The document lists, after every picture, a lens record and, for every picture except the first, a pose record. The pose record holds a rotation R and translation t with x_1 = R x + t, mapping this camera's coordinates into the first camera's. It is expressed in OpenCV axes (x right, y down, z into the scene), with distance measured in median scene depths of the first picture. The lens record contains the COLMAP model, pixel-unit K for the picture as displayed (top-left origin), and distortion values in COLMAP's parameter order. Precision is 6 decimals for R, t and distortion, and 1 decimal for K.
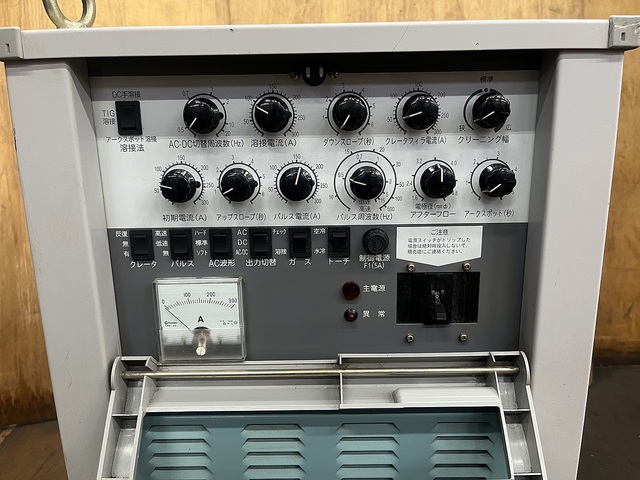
lens RADIAL K [[474.4, 0, 320.0], [0, 474.4, 240.0], [0, 0, 1]] dist [0.056454, -0.086338]
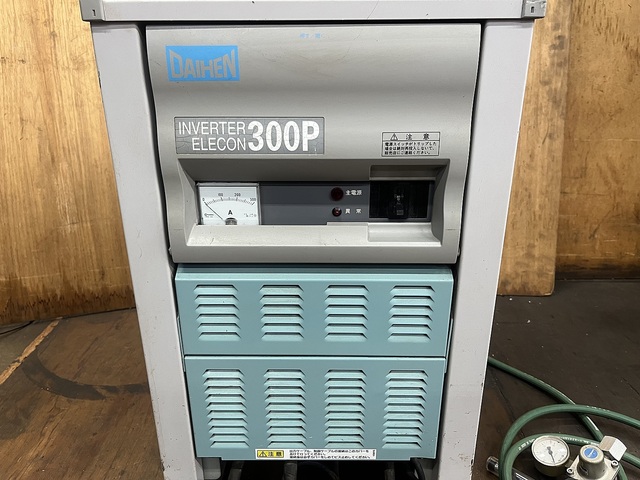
lens RADIAL K [[474.4, 0, 320.0], [0, 474.4, 240.0], [0, 0, 1]] dist [0.056454, -0.086338]
pose [[0.999850, 0.015713, -0.007224, 0.009918], [-0.014489, 0.989151, 0.146183, 0.013455], [0.009442, -0.146057, 0.989231, -0.146855]]
